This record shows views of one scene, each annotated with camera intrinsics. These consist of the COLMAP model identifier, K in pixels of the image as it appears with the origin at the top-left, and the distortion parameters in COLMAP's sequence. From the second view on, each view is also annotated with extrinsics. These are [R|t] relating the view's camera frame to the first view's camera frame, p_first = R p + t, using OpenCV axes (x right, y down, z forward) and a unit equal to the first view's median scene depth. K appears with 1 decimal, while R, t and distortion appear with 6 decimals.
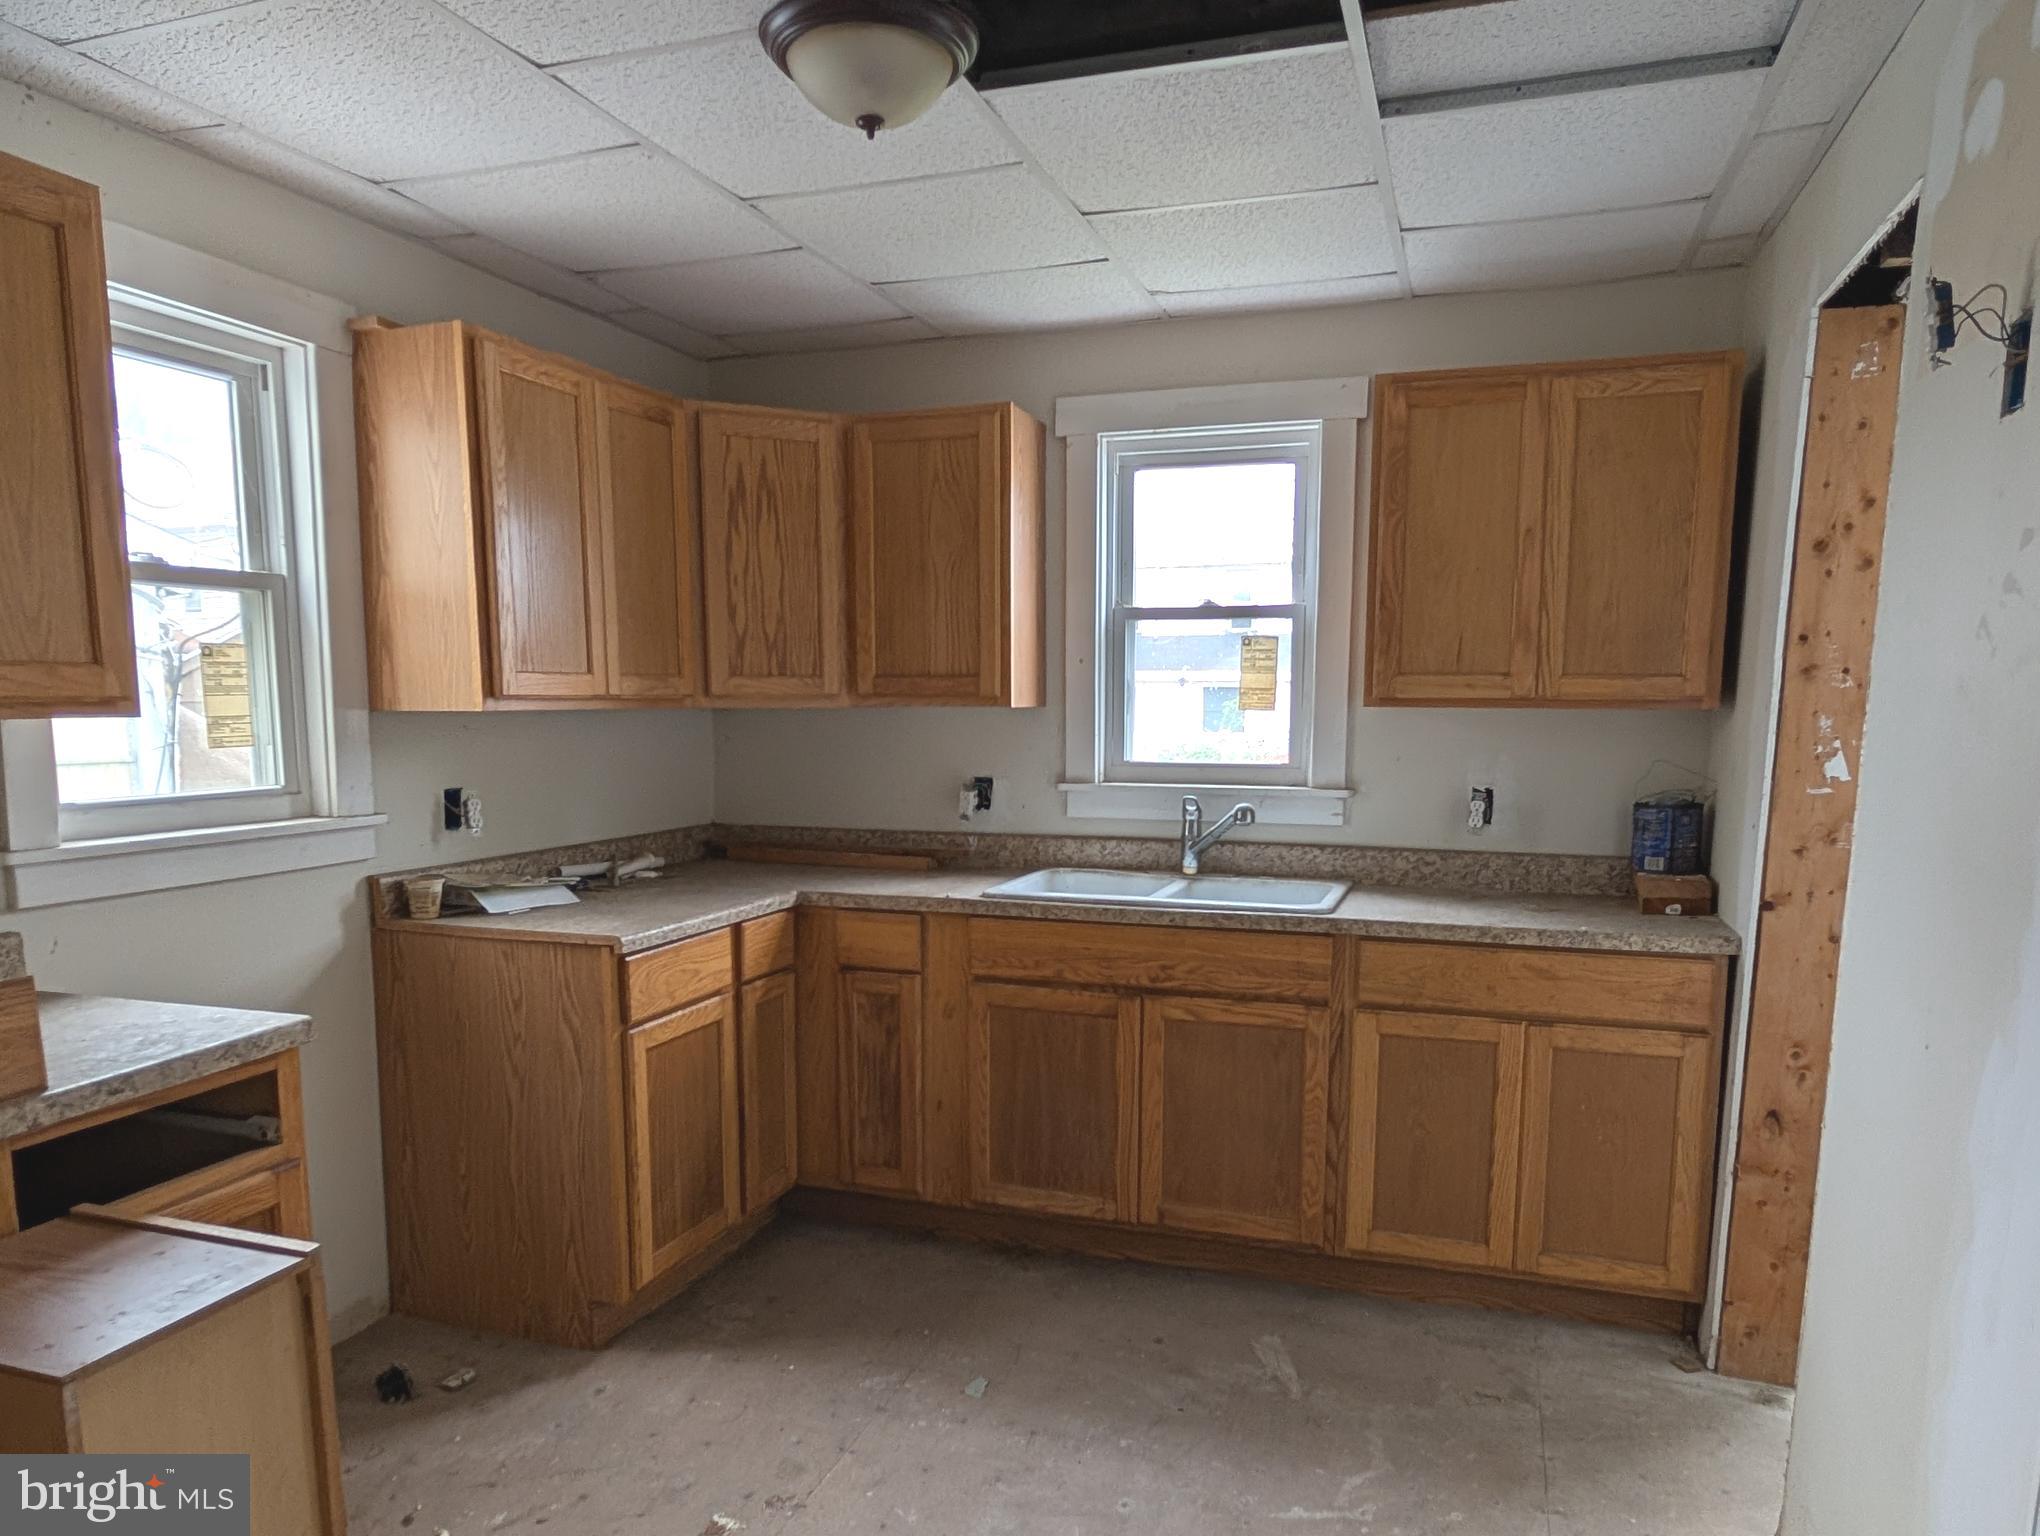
lens RADIAL K [[1350.5, 0, 1024.3], [0, 1350.5, 887.4], [0, 0, 1]] dist [-0.003281, 0.007803]
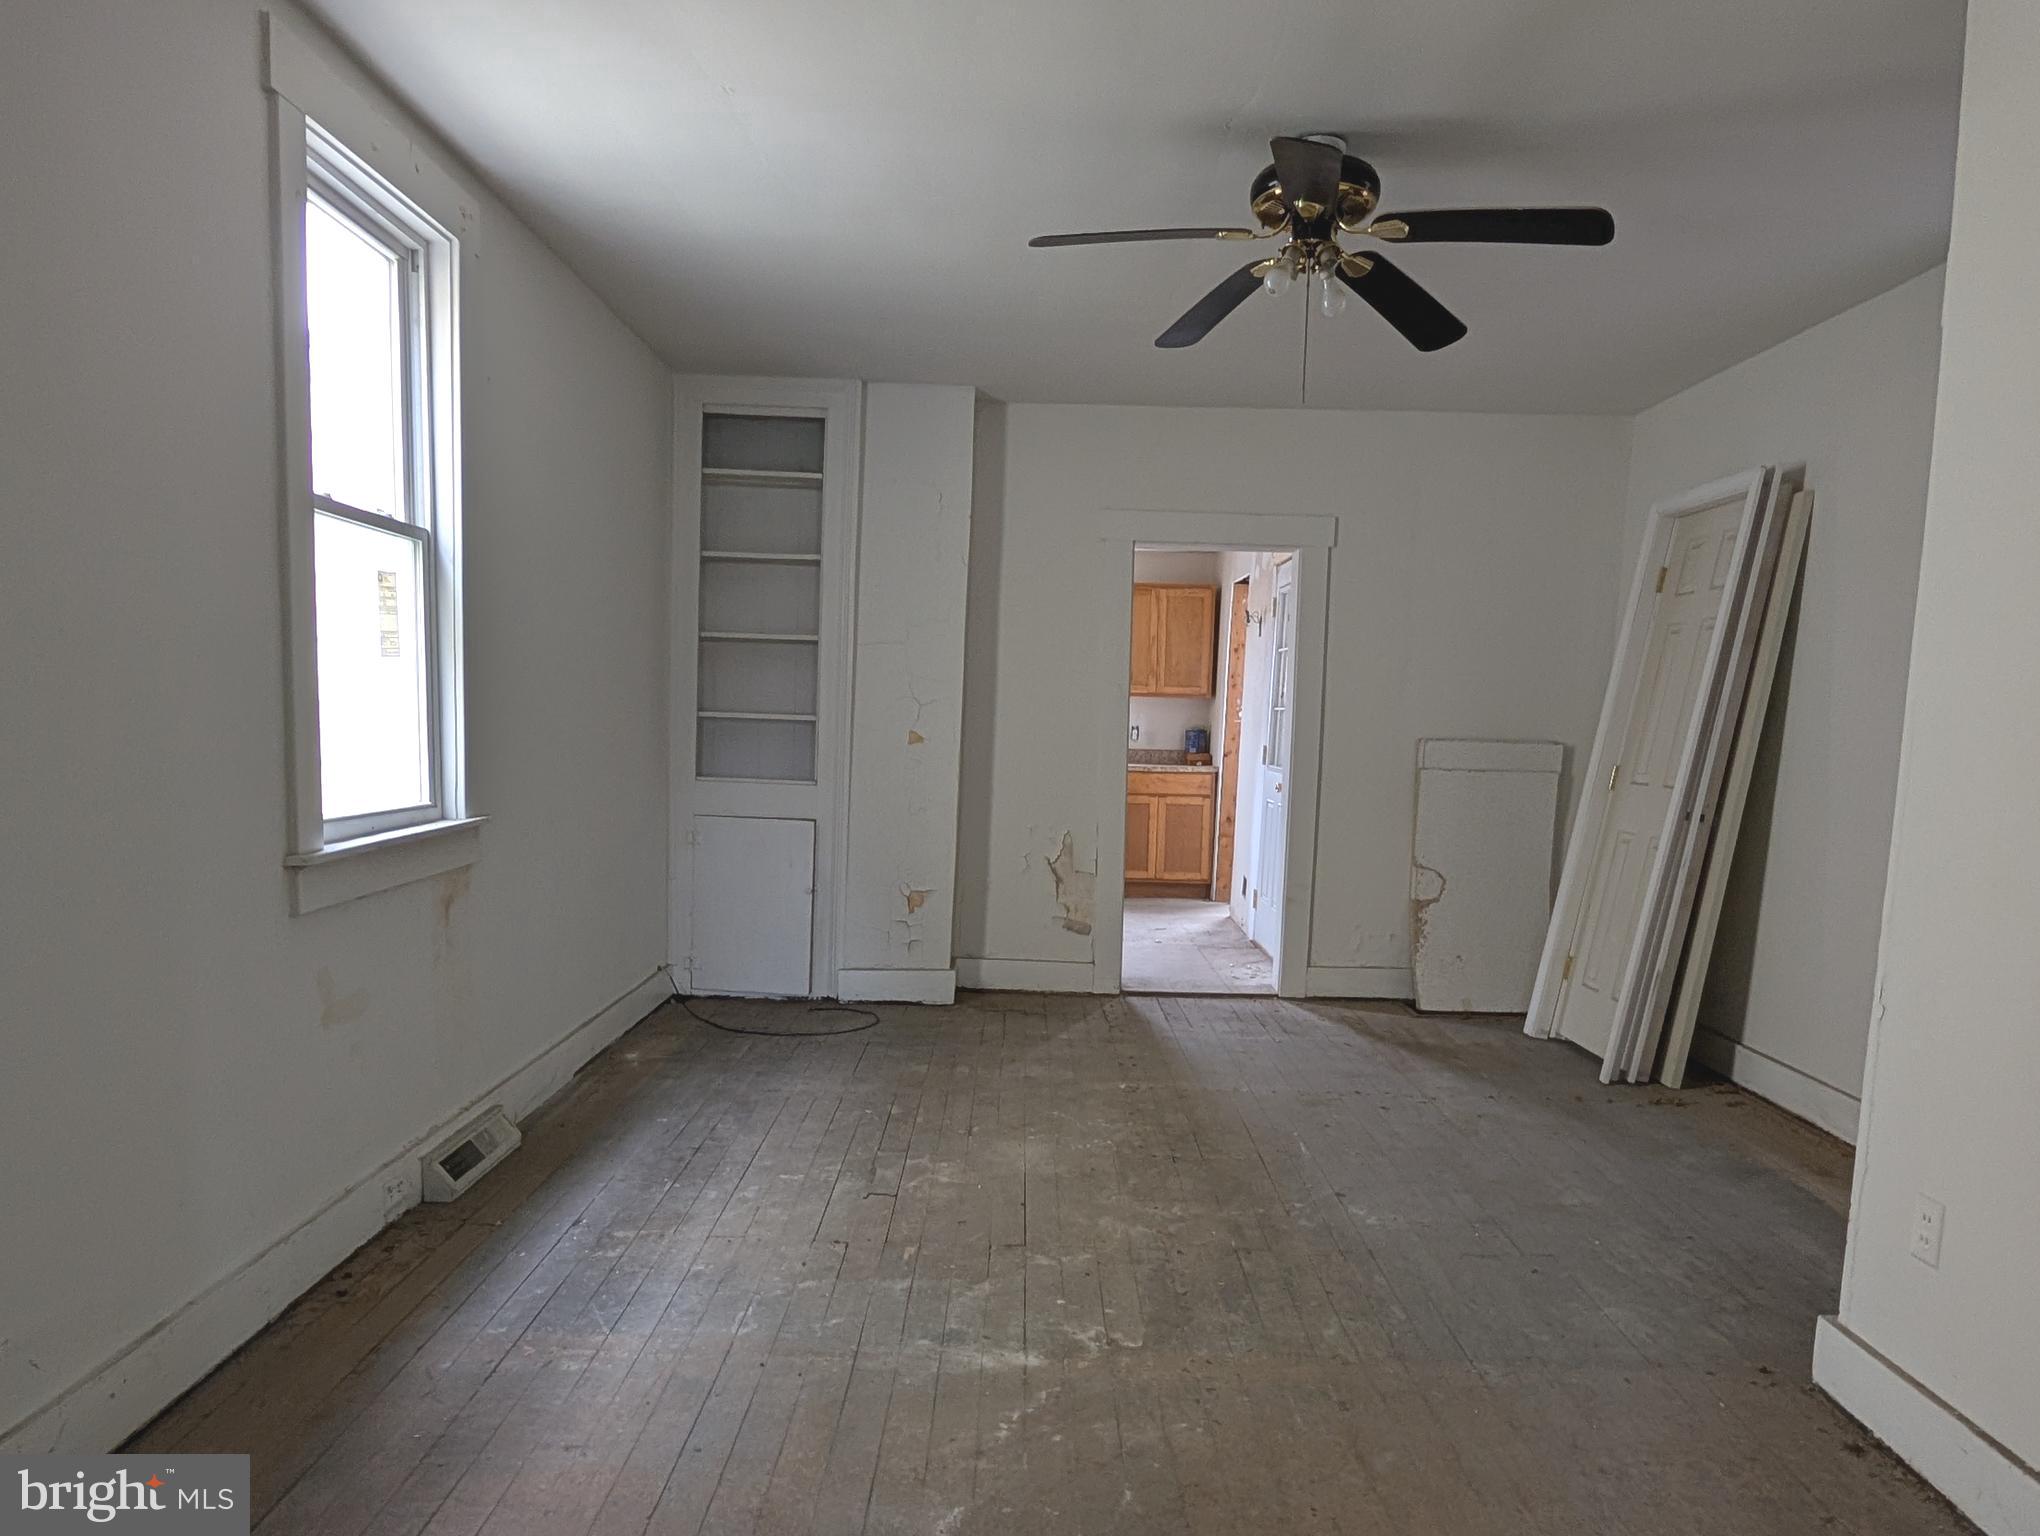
lens RADIAL K [[1350.5, 0, 1039.1], [0, 1350.5, 887.1], [0, 0, 1]] dist [-0.003281, 0.007803]
pose [[0.940343, -0.020237, 0.339625, -0.982308], [0.023568, 0.999706, -0.005684, 0.331356], [-0.339410, 0.013349, 0.940544, -1.899604]]
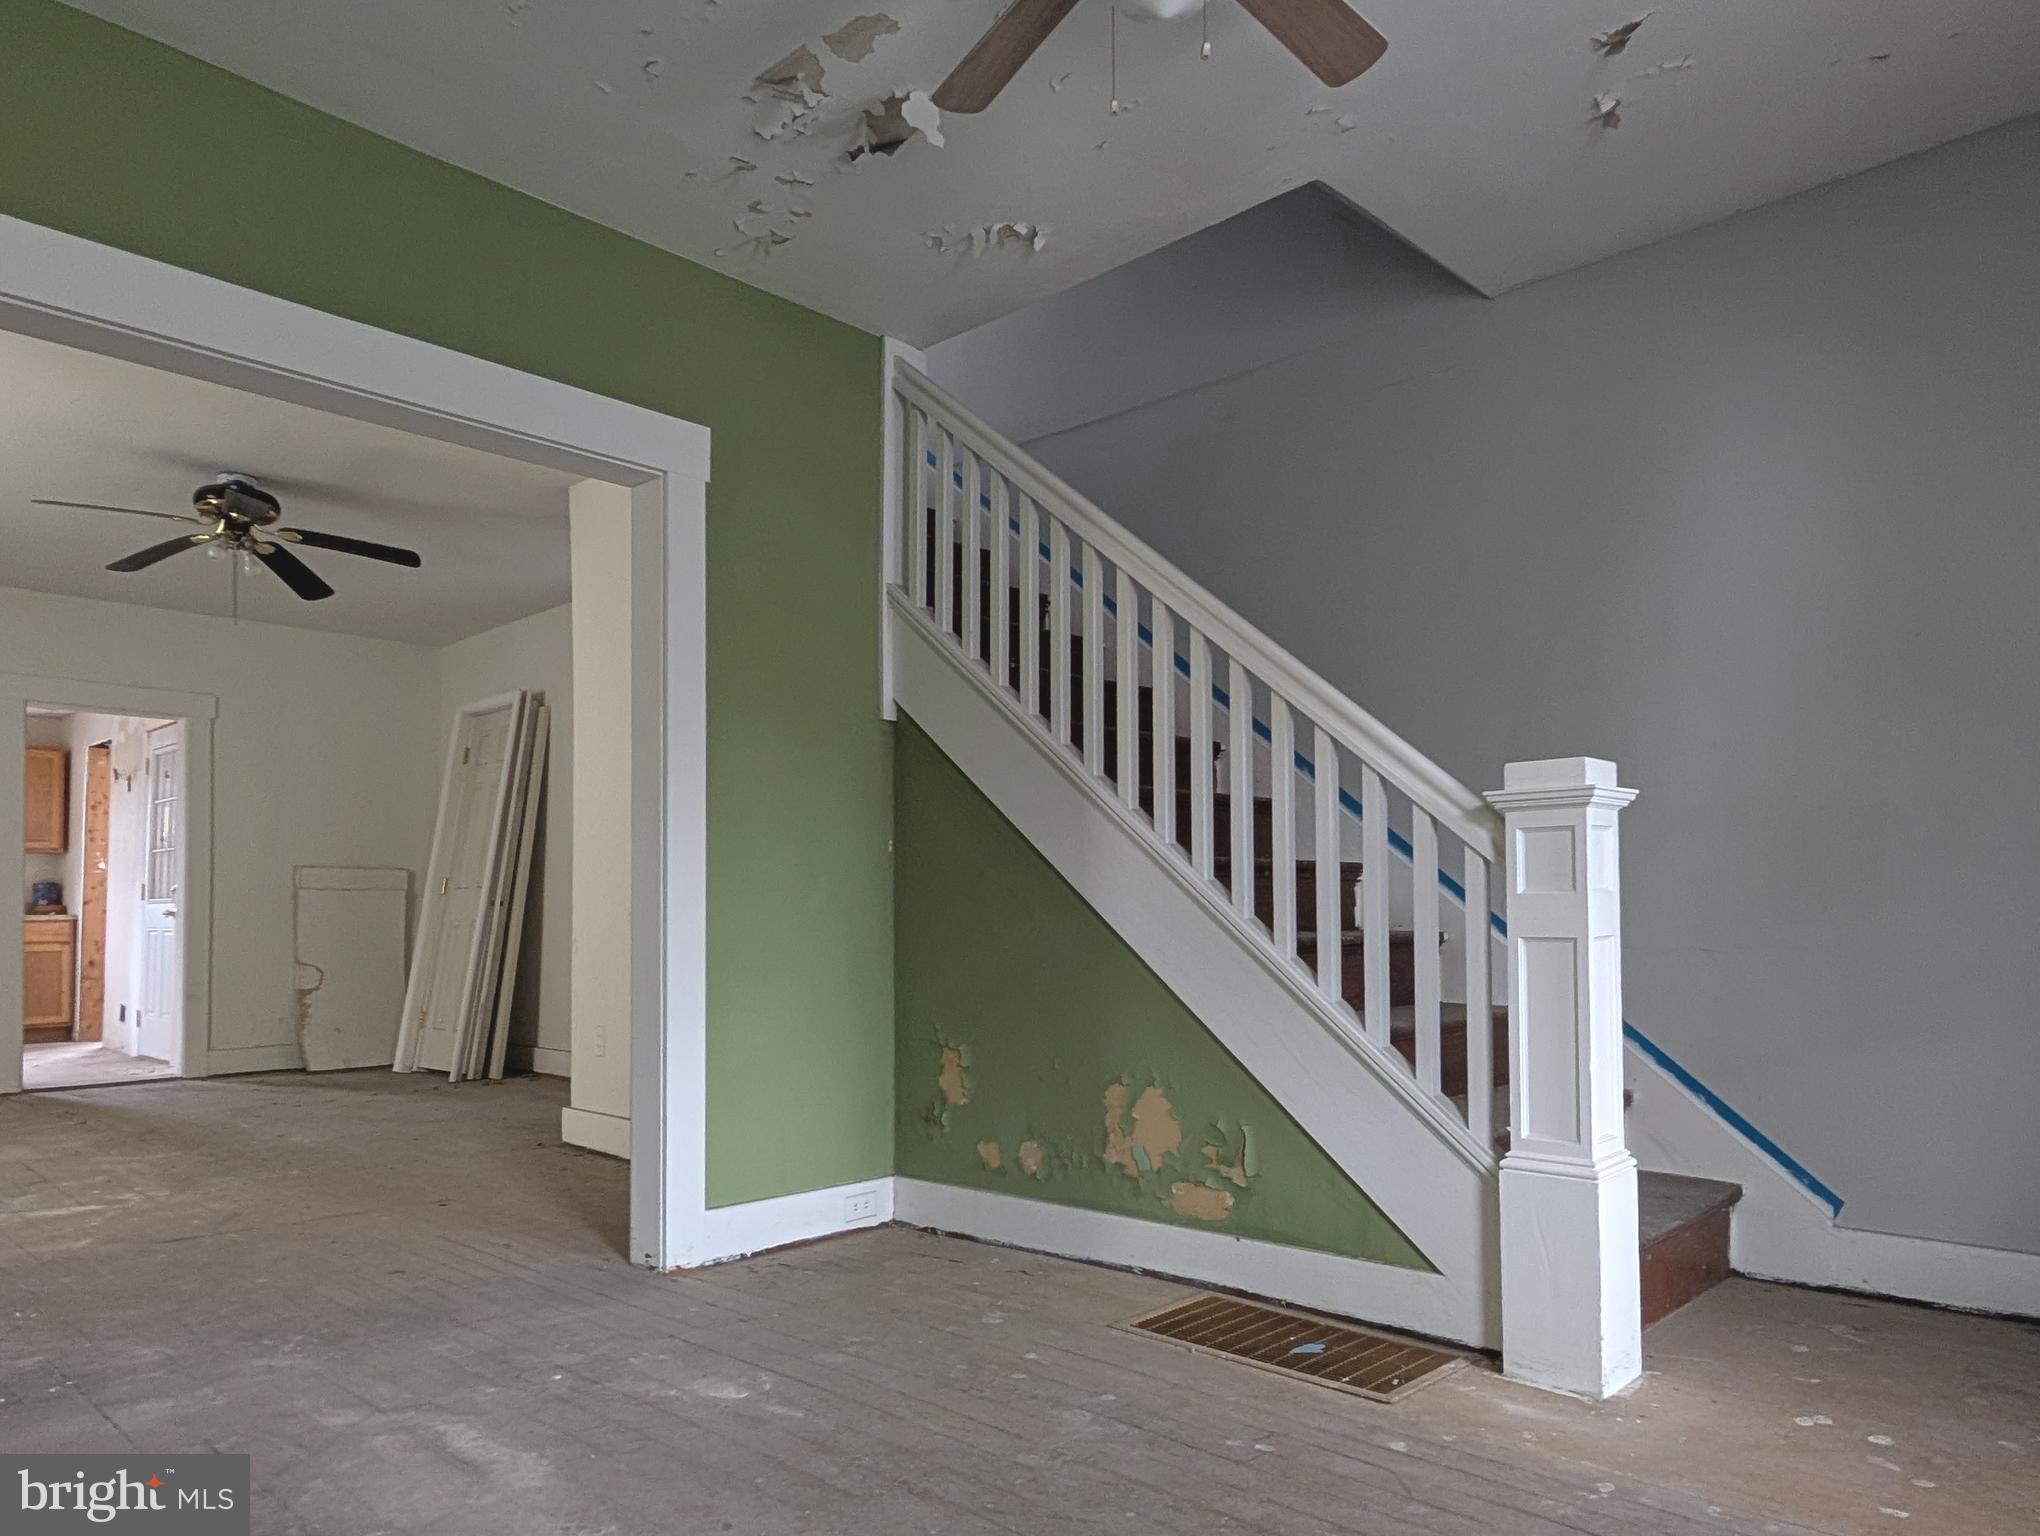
lens RADIAL K [[1350.5, 0, 982.9], [0, 1350.5, 884.1], [0, 0, 1]] dist [-0.003281, 0.007803]
pose [[0.430991, 0.021318, 0.902104, -1.585214], [0.131804, 0.987511, -0.086308, 0.559173], [-0.892678, 0.156099, 0.422799, -2.536011]]
